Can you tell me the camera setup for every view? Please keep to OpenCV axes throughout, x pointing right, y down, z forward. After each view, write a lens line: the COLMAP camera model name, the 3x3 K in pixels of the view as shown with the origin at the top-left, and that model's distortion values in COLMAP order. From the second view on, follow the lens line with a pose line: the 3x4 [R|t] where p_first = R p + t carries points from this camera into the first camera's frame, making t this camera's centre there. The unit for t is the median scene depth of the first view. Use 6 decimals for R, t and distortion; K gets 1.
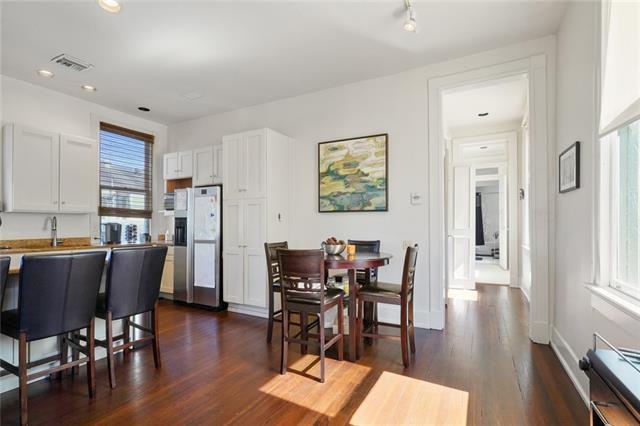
lens RADIAL K [[311.0, 0, 316.6], [0, 311.0, 222.3], [0, 0, 1]] dist [-0.003825, 0.002313]
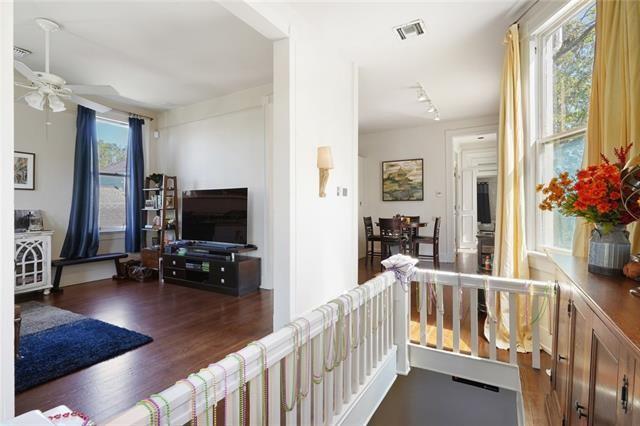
lens RADIAL K [[311.0, 0, 319.2], [0, 311.0, 202.4], [0, 0, 1]] dist [-0.003825, 0.002313]
pose [[0.999128, -0.004230, -0.041541, -0.299907], [0.003896, 0.999959, -0.008125, -0.010966], [0.041574, 0.007956, 0.999104, -0.836896]]
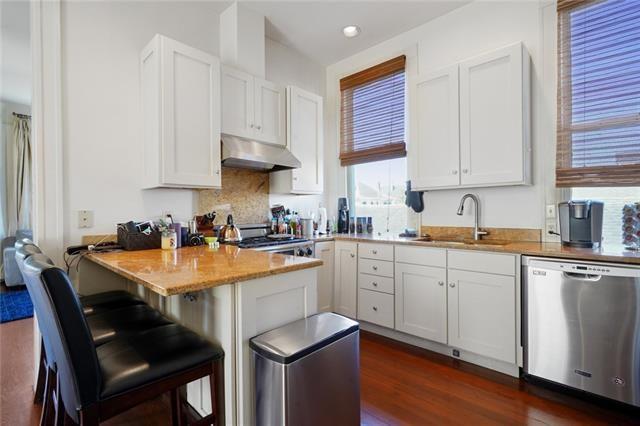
lens RADIAL K [[311.0, 0, 320.6], [0, 311.0, 213.2], [0, 0, 1]] dist [-0.003825, 0.002313]
pose [[-0.255782, 0.008454, -0.966697, -0.135544], [0.016731, 0.999851, 0.004317, 0.013851], [0.966590, -0.015069, -0.255885, 0.879960]]
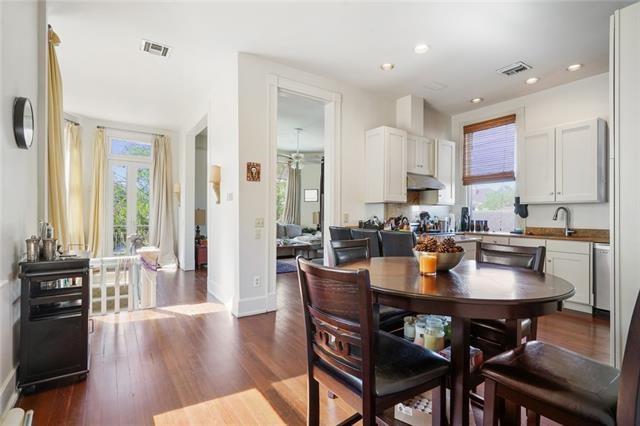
lens RADIAL K [[311.0, 0, 324.6], [0, 311.0, 213.9], [0, 0, 1]] dist [-0.003825, 0.002313]
pose [[-0.456413, -0.004775, -0.889755, 0.447808], [0.000352, 0.999985, -0.005547, 0.010430], [0.889768, -0.002845, -0.456405, 0.782194]]
